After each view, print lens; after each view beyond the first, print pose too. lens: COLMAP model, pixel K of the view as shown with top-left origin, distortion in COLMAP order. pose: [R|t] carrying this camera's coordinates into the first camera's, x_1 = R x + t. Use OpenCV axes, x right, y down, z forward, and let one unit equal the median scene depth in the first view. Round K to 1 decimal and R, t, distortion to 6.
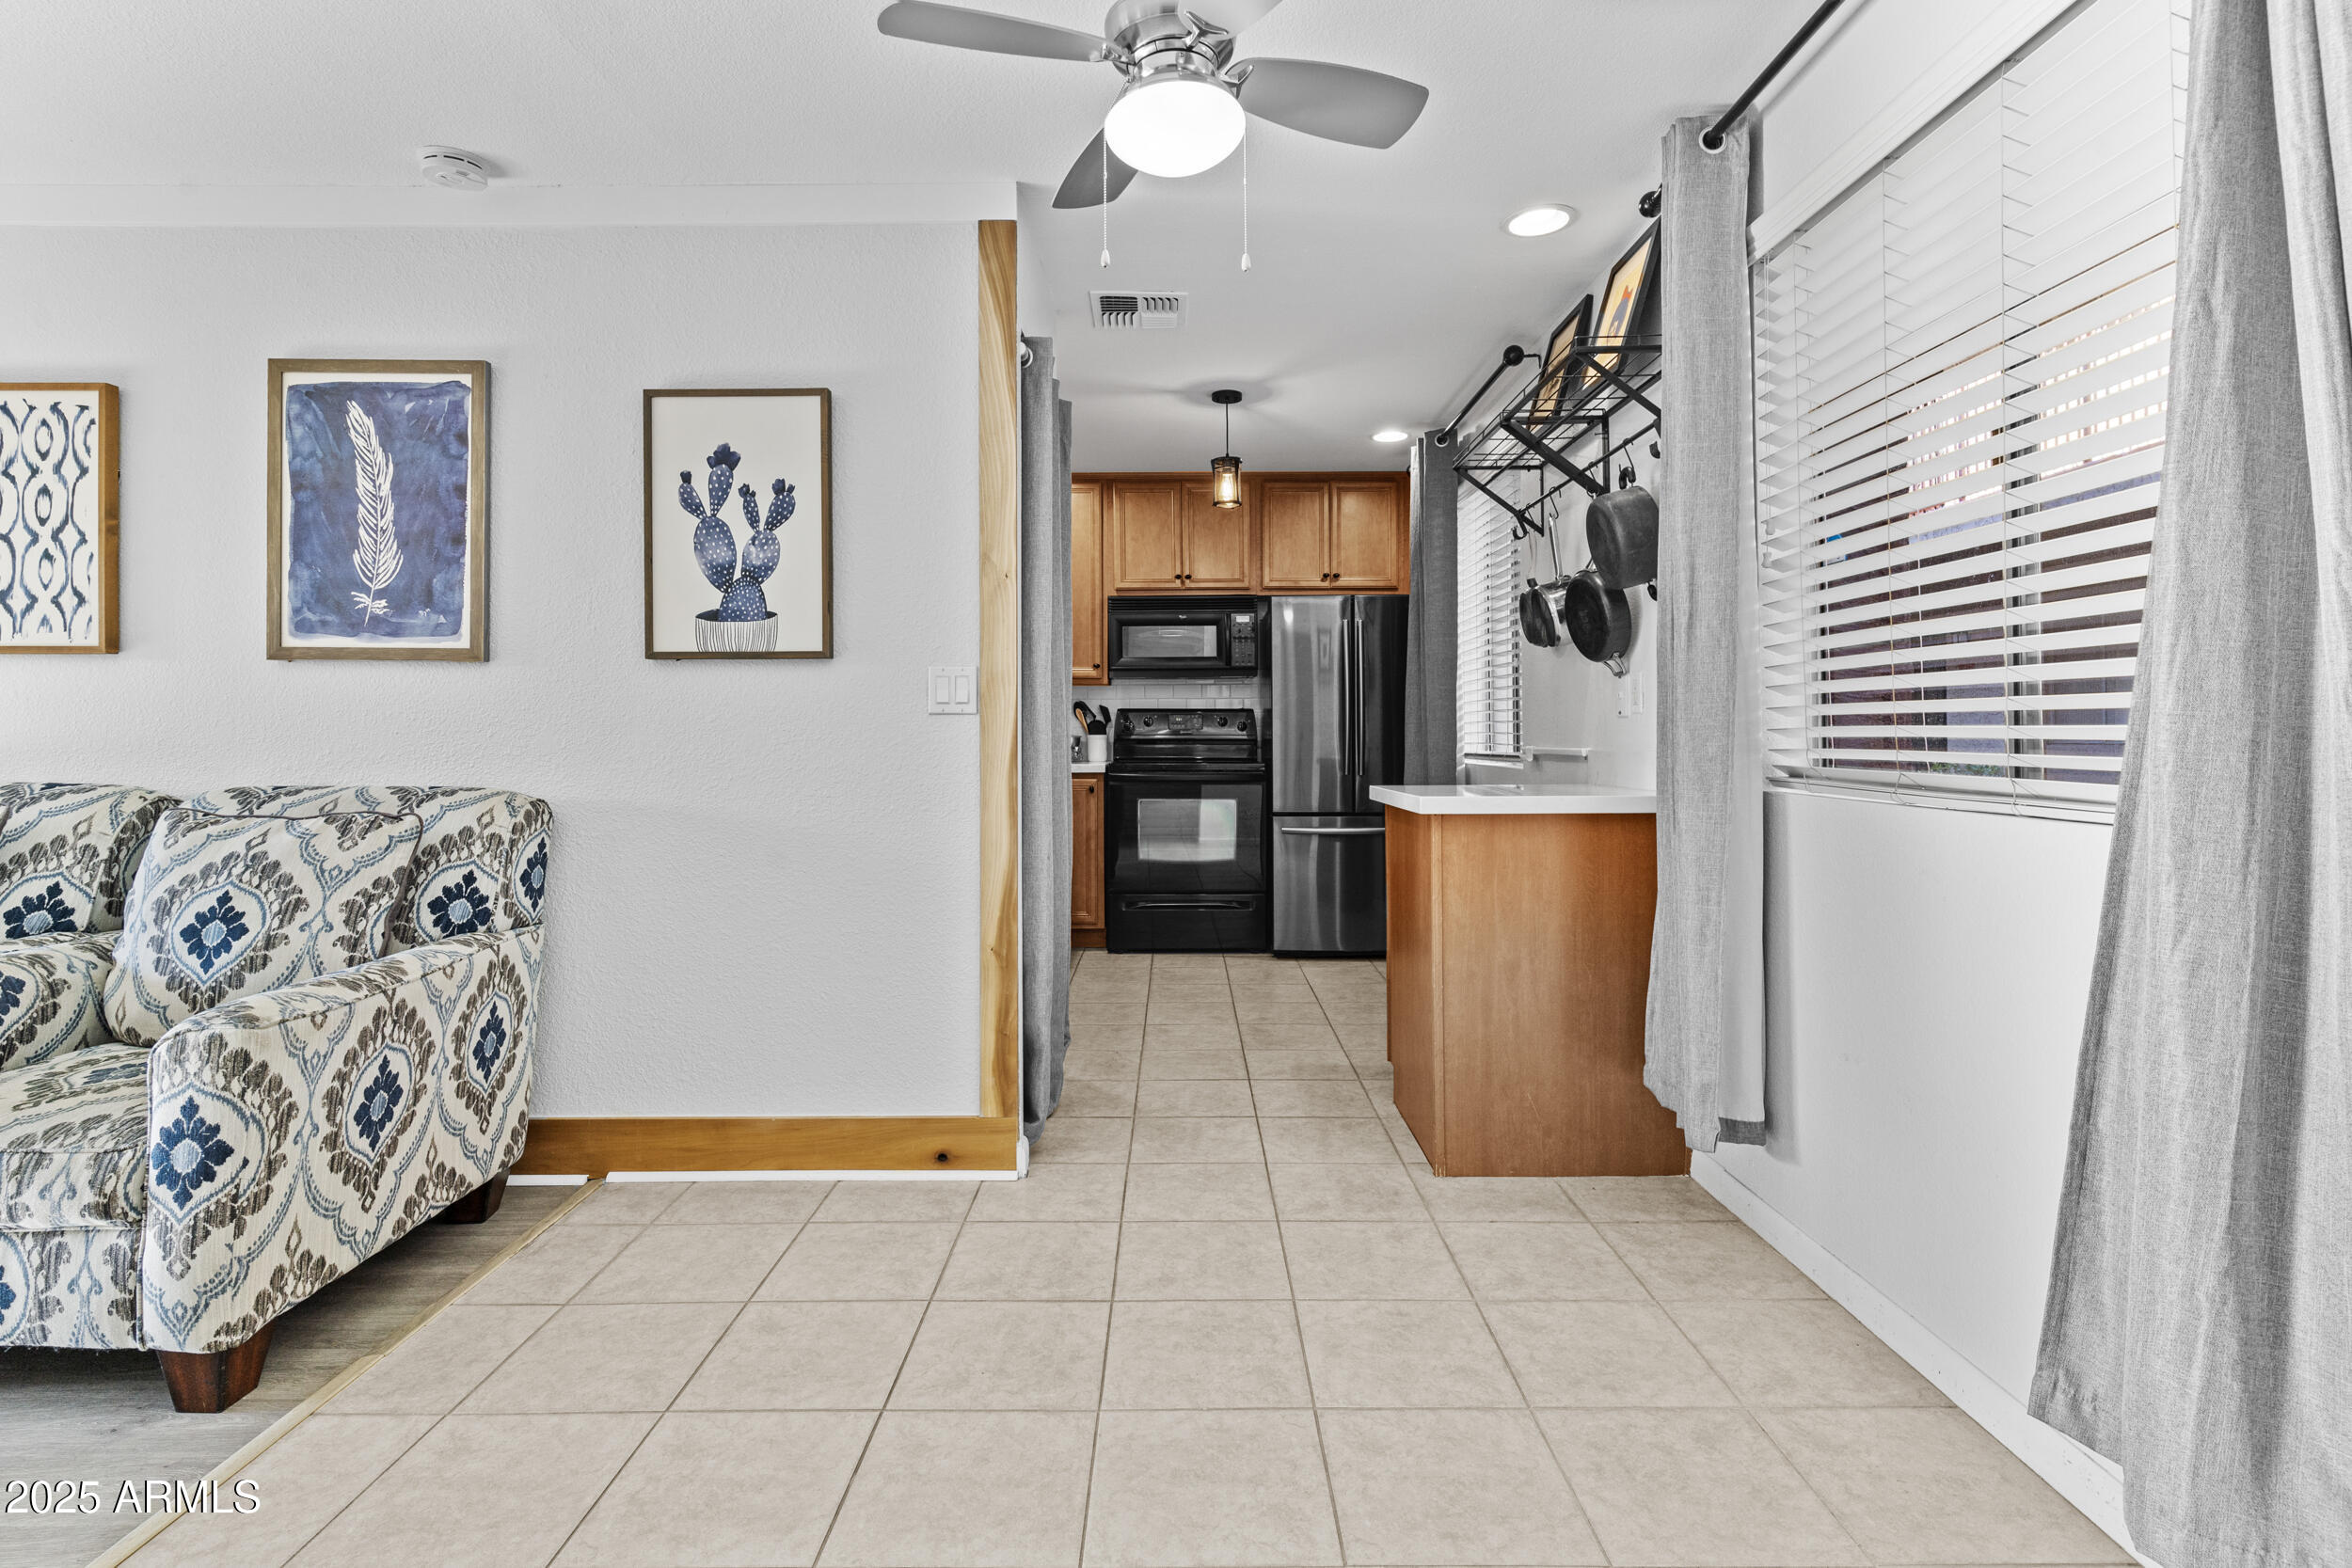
lens RADIAL K [[1128.0, 0, 1183.5], [0, 1128.0, 724.5], [0, 0, 1]] dist [0.001150, 0.000883]
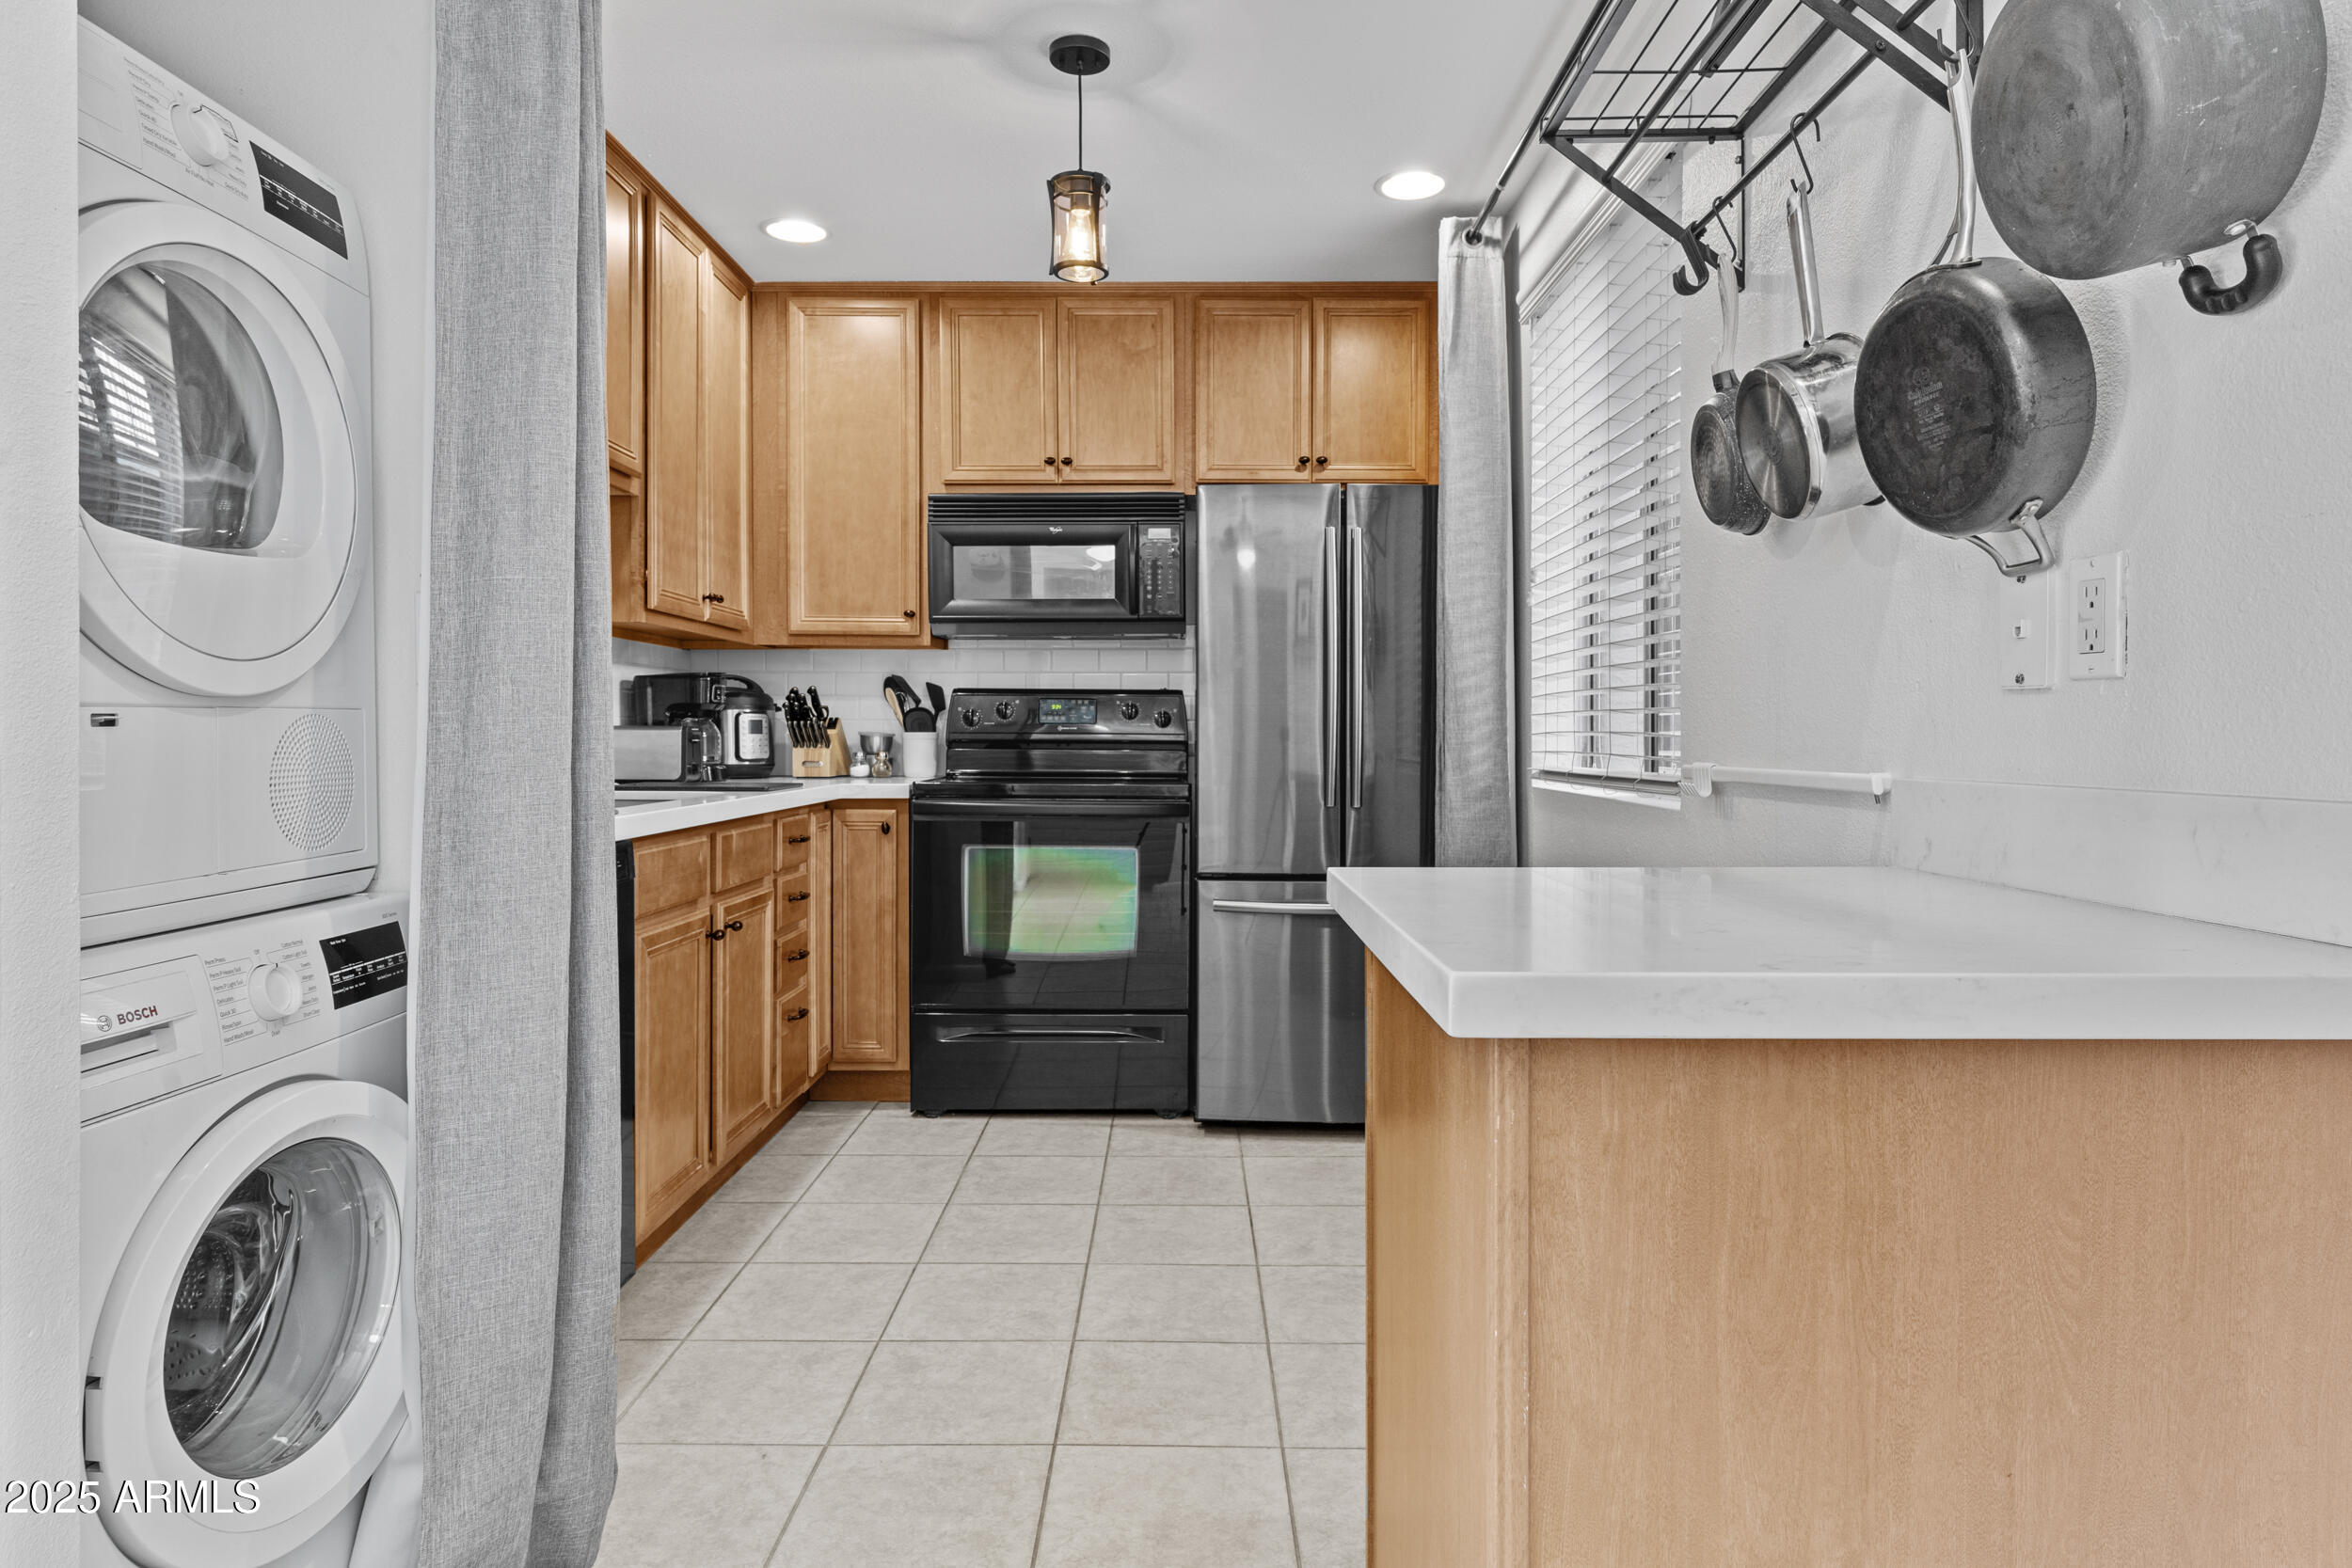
lens RADIAL K [[1316.5, 0, 1180.1], [0, 1316.5, 737.1], [0, 0, 1]] dist [-0.001241, -0.000052]
pose [[0.999955, 0.005619, -0.007678, 0.068749], [-0.005517, 0.999898, 0.013209, 0.002077], [0.007751, -0.013166, 0.999883, 0.320443]]
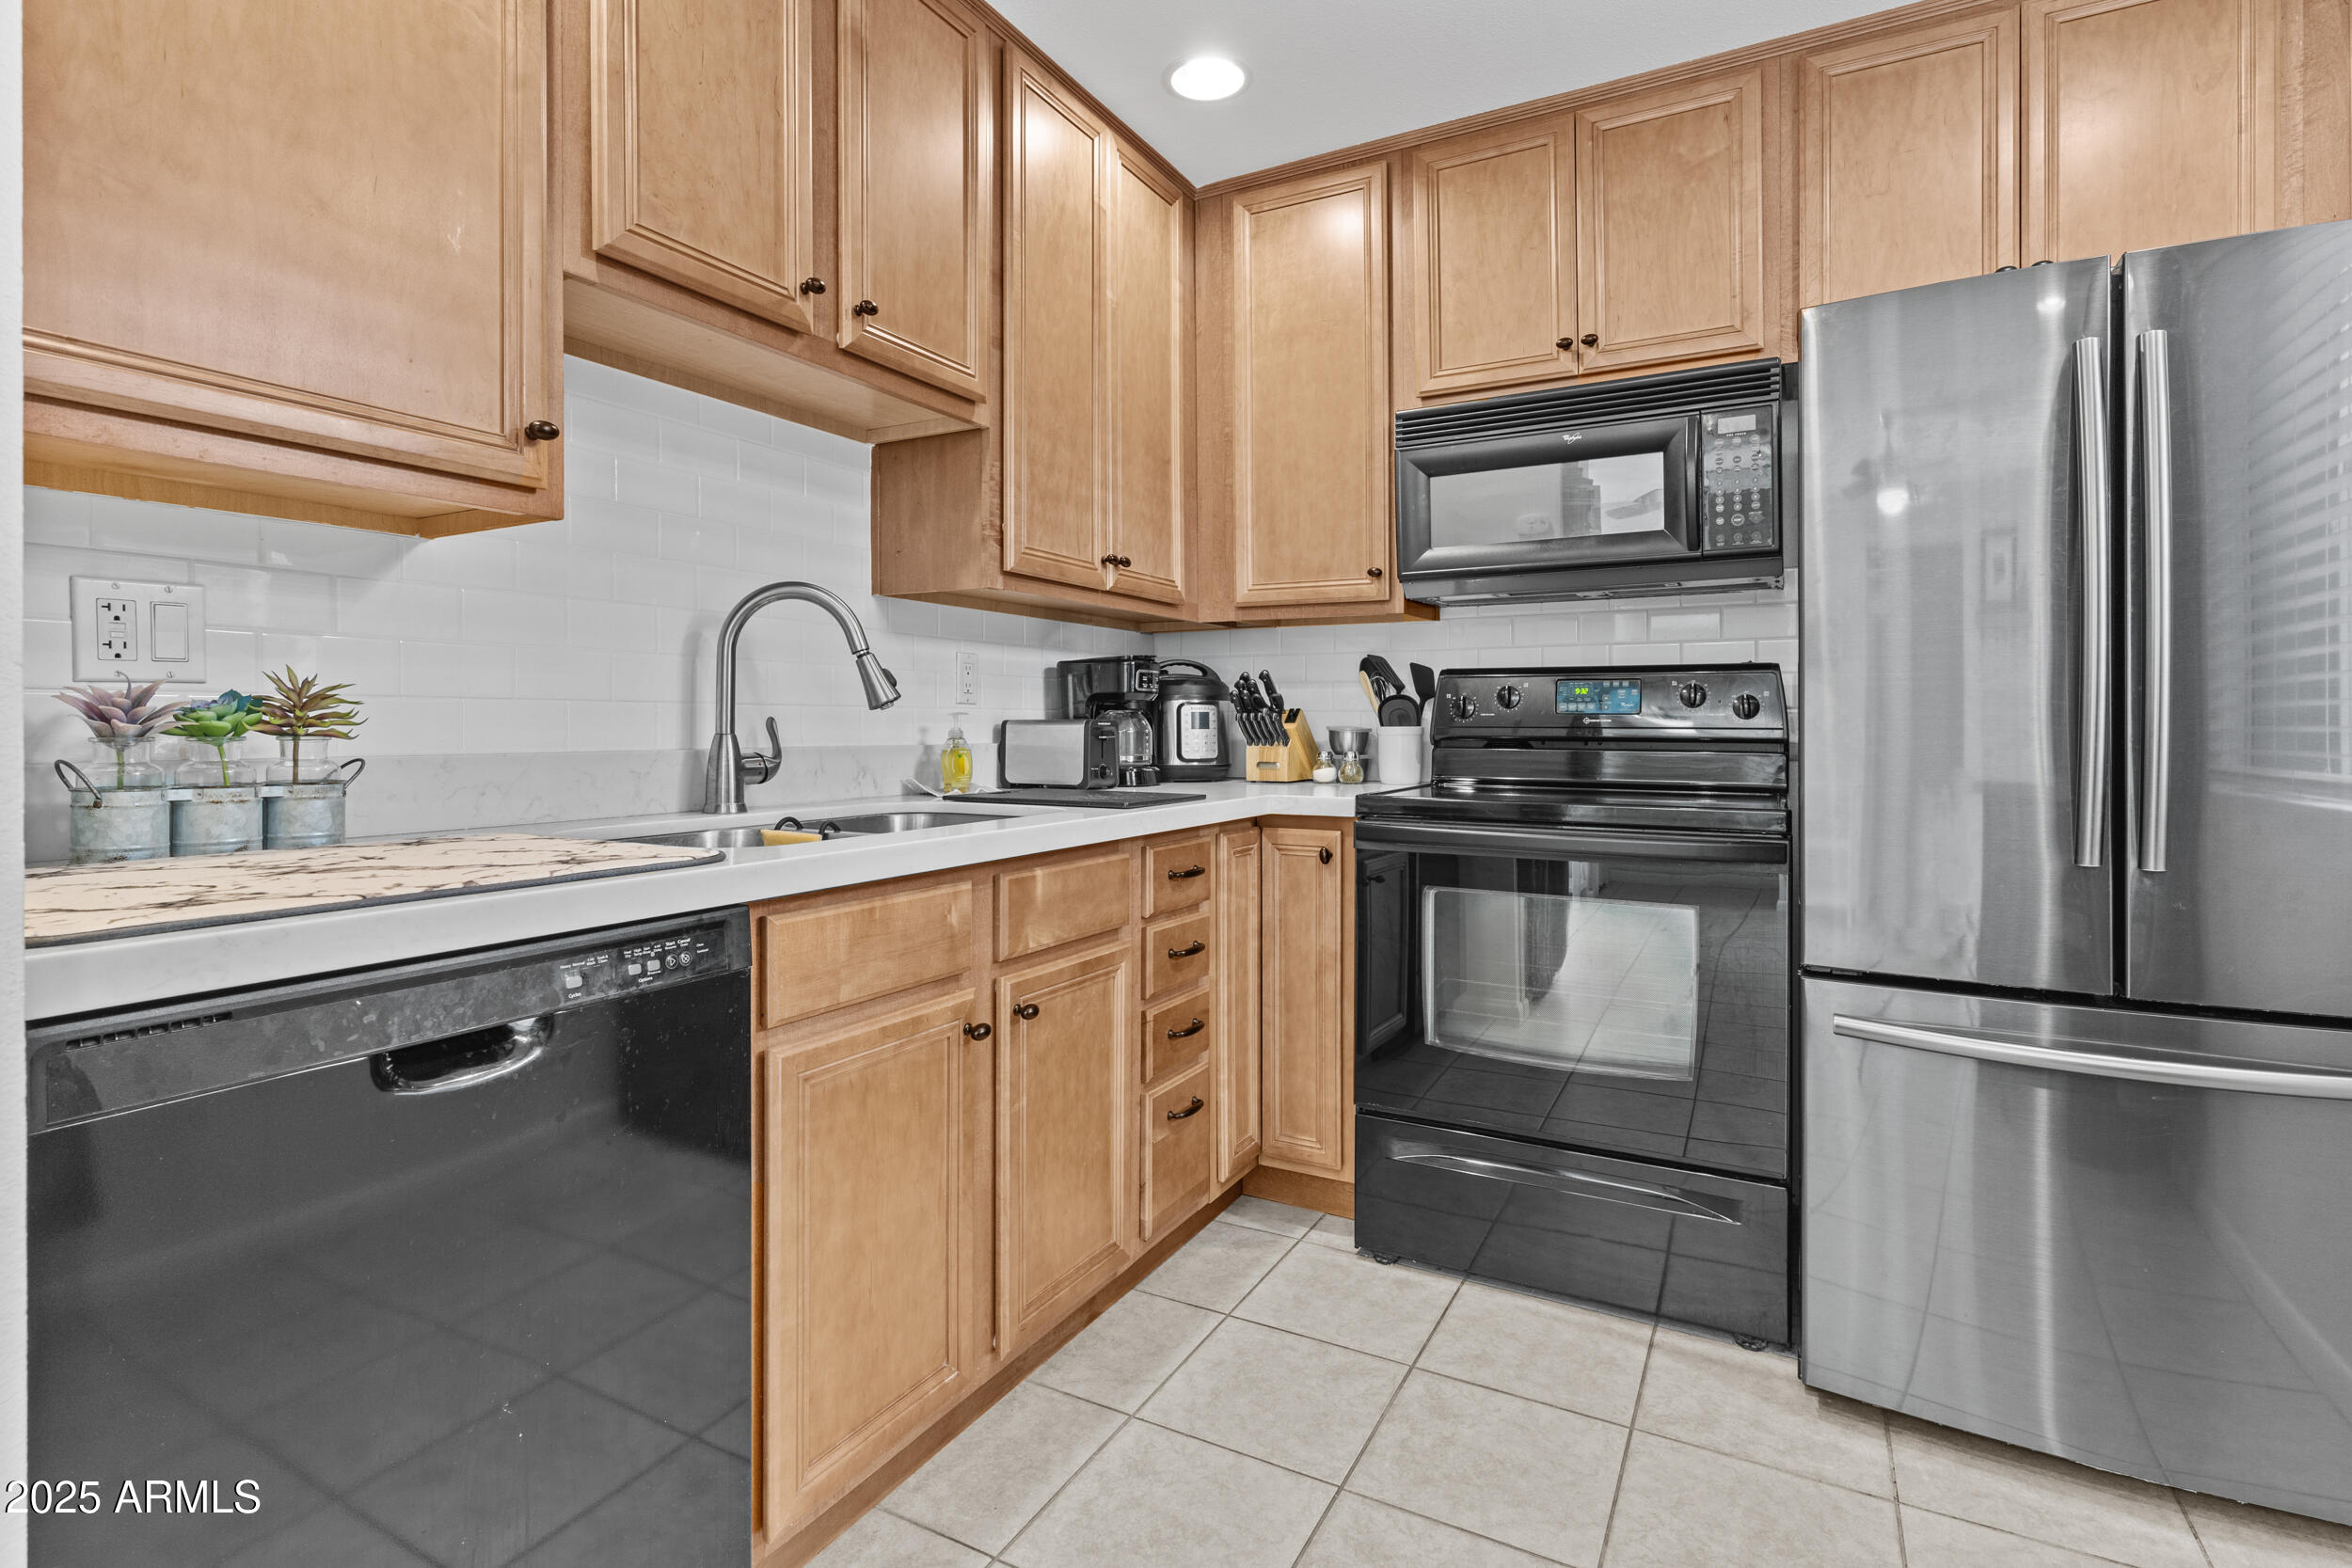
lens RADIAL K [[1128.0, 0, 1183.5], [0, 1128.0, 724.5], [0, 0, 1]] dist [0.001150, 0.000883]
pose [[0.875984, 0.002638, -0.482333, 0.072886], [0.002378, 0.999949, 0.009787, 0.003881], [0.482335, -0.009721, 0.875933, 0.572377]]
